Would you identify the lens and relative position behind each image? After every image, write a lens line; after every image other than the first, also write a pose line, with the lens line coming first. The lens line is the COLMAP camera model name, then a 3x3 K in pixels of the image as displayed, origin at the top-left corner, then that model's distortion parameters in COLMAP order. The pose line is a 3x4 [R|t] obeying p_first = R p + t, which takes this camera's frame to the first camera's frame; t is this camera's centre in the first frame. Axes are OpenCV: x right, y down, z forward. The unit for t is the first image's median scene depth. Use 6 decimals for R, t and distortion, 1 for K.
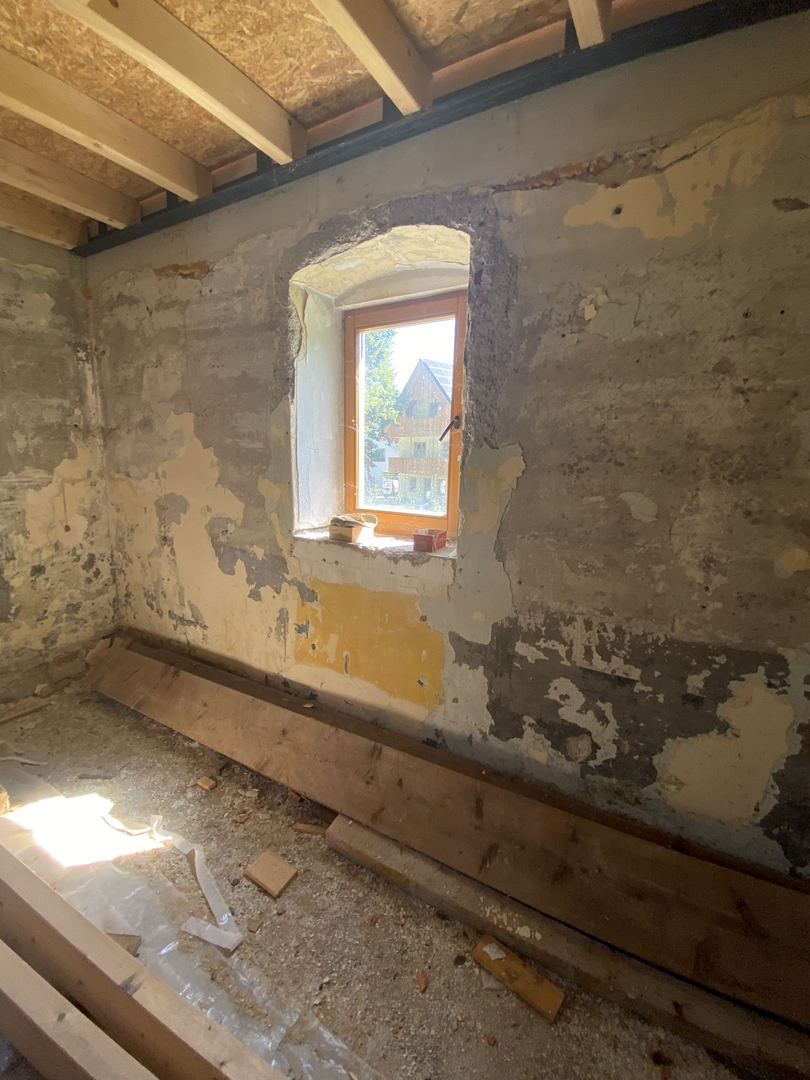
lens RADIAL K [[436.0, 0, 398.4], [0, 436.0, 526.5], [0, 0, 1]] dist [0.026960, -0.026185]
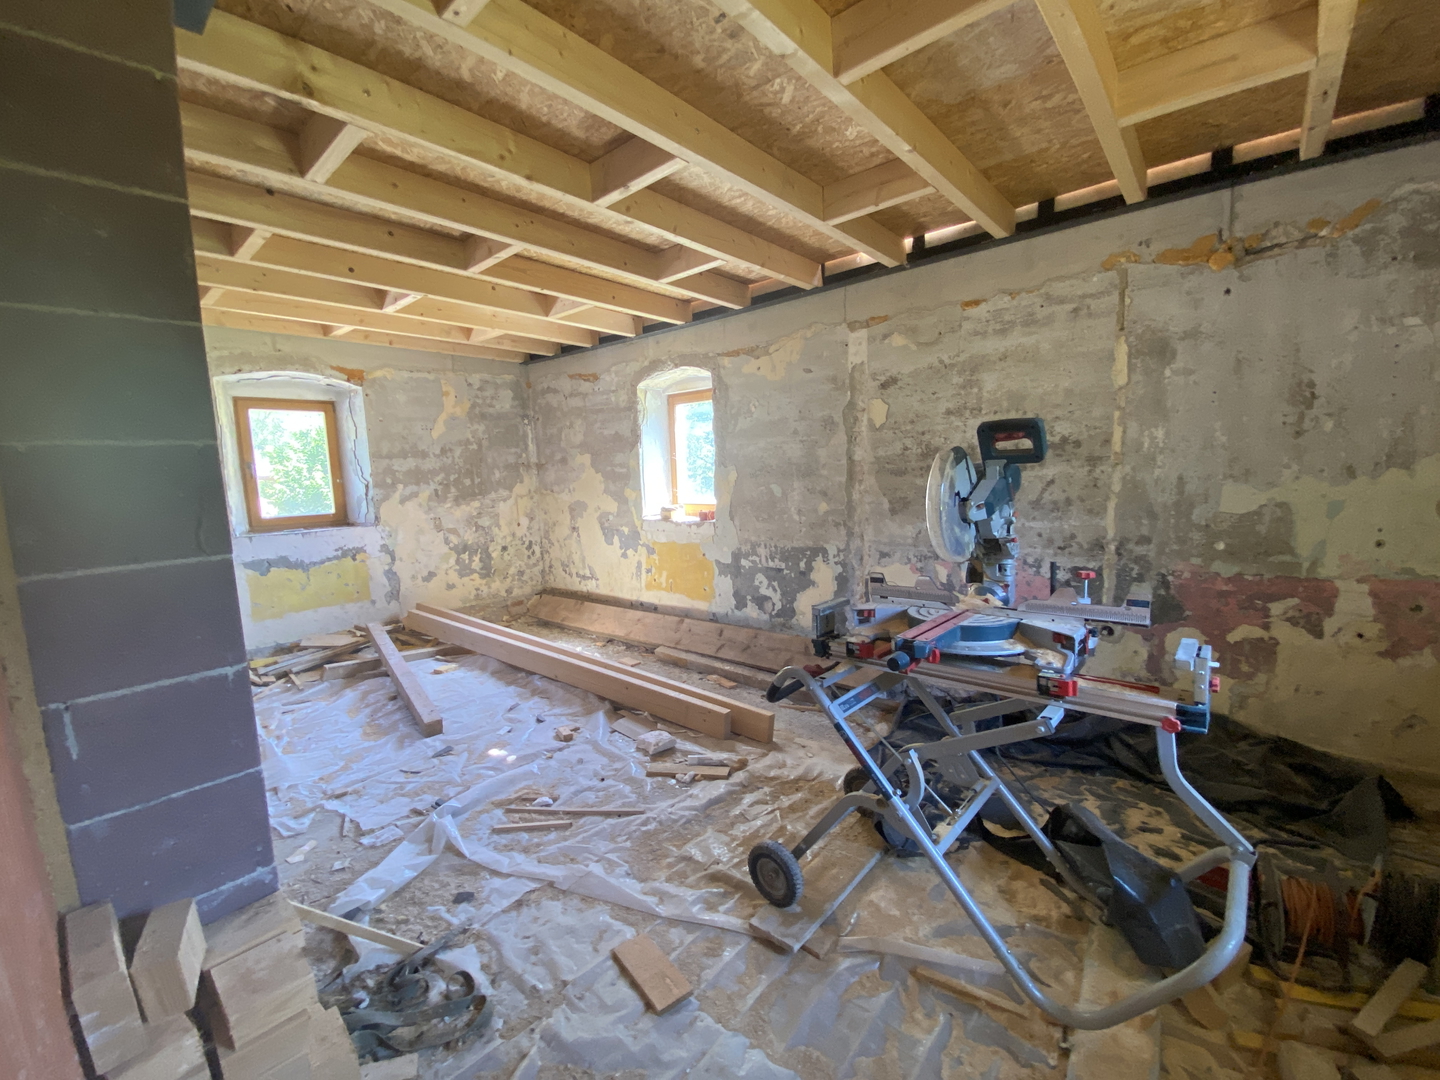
lens RADIAL K [[581.4, 0, 720.0], [0, 581.4, 540.0], [0, 0, 1]] dist [0.026960, -0.026185]
pose [[0.982366, -0.027793, -0.184891, 0.528578], [0.020688, 0.998976, -0.040247, 0.217458], [0.185820, 0.035712, 0.981935, -1.338909]]
